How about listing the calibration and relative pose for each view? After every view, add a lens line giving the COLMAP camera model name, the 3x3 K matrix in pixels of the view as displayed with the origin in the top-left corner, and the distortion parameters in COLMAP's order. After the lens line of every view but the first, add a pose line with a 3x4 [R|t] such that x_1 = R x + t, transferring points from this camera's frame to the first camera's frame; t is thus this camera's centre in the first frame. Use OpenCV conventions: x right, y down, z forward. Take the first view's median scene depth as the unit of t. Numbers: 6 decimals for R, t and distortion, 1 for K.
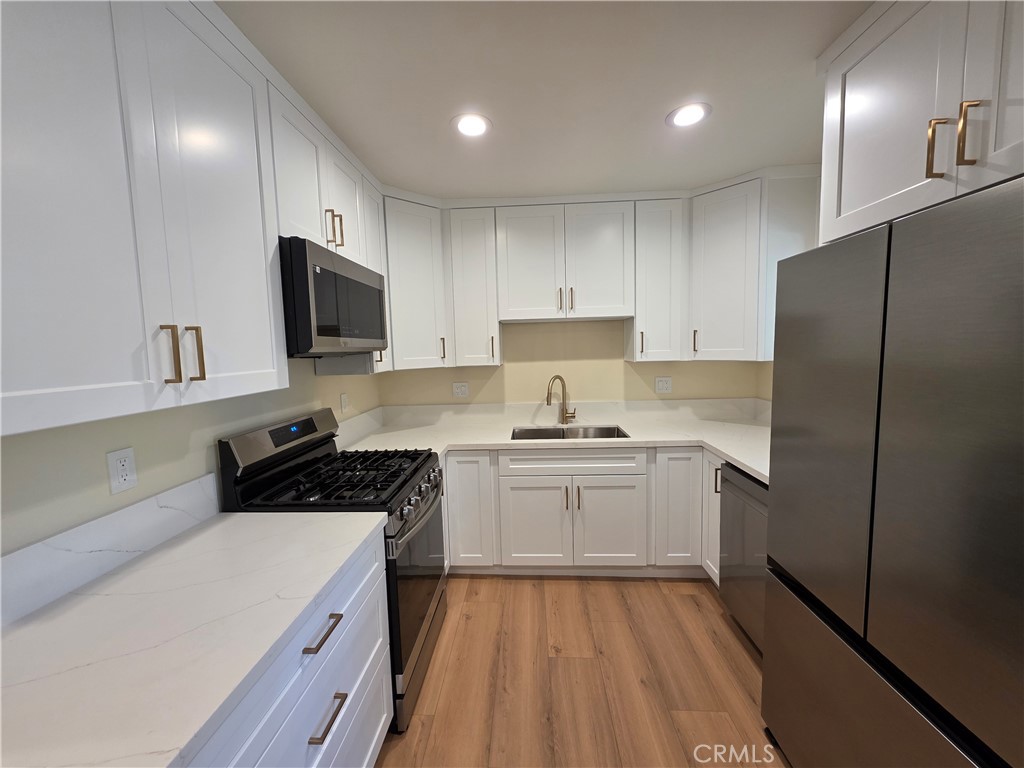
lens RADIAL K [[408.7, 0, 513.3], [0, 408.7, 382.9], [0, 0, 1]] dist [0.004058, -0.000119]
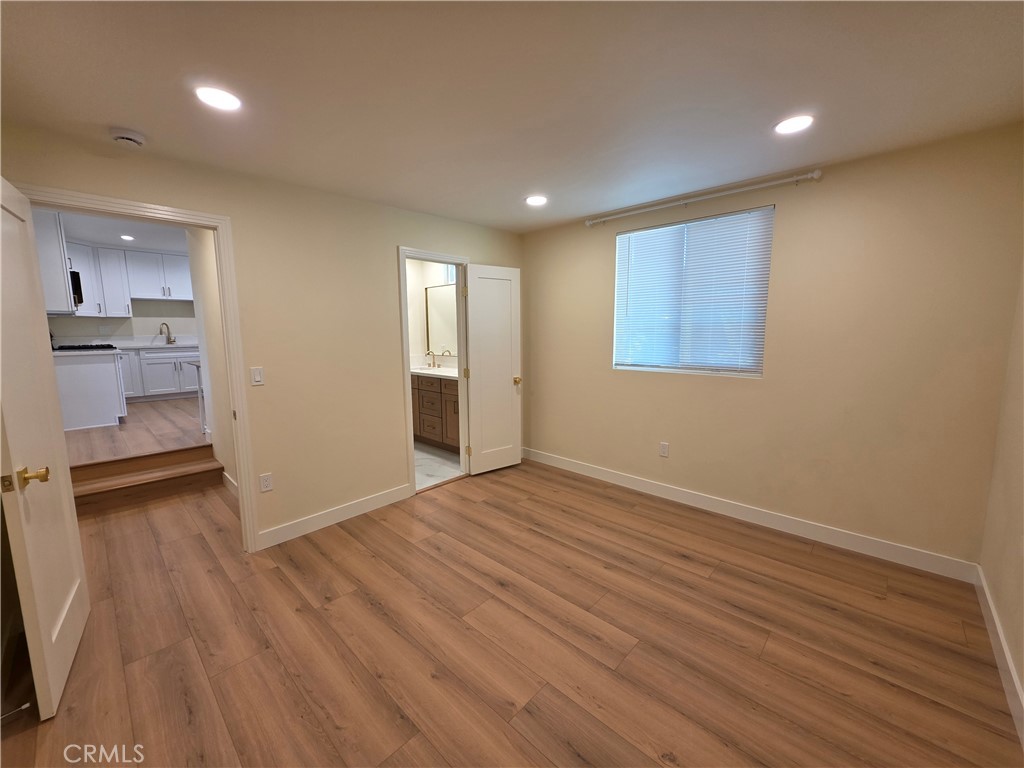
lens RADIAL K [[408.7, 0, 508.5], [0, 408.7, 383.8], [0, 0, 1]] dist [0.004058, -0.000119]
pose [[0.658824, -0.078188, 0.748223, -0.510506], [0.055271, 0.996927, 0.055510, 0.414268], [-0.750264, 0.004784, 0.661121, -2.758278]]
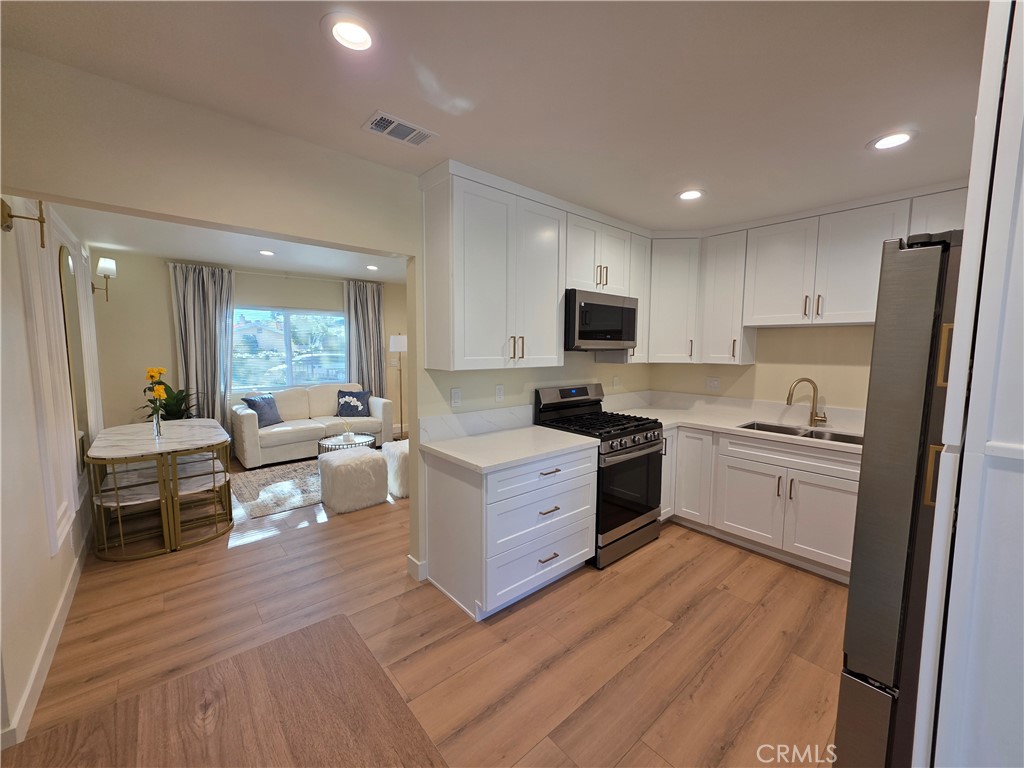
lens RADIAL K [[408.7, 0, 512.9], [0, 408.7, 382.5], [0, 0, 1]] dist [0.004058, -0.000119]
pose [[0.688892, 0.095972, -0.718483, 0.456703], [-0.088685, 0.994909, 0.047863, 0.011745], [0.719419, 0.030746, 0.693896, -0.345549]]
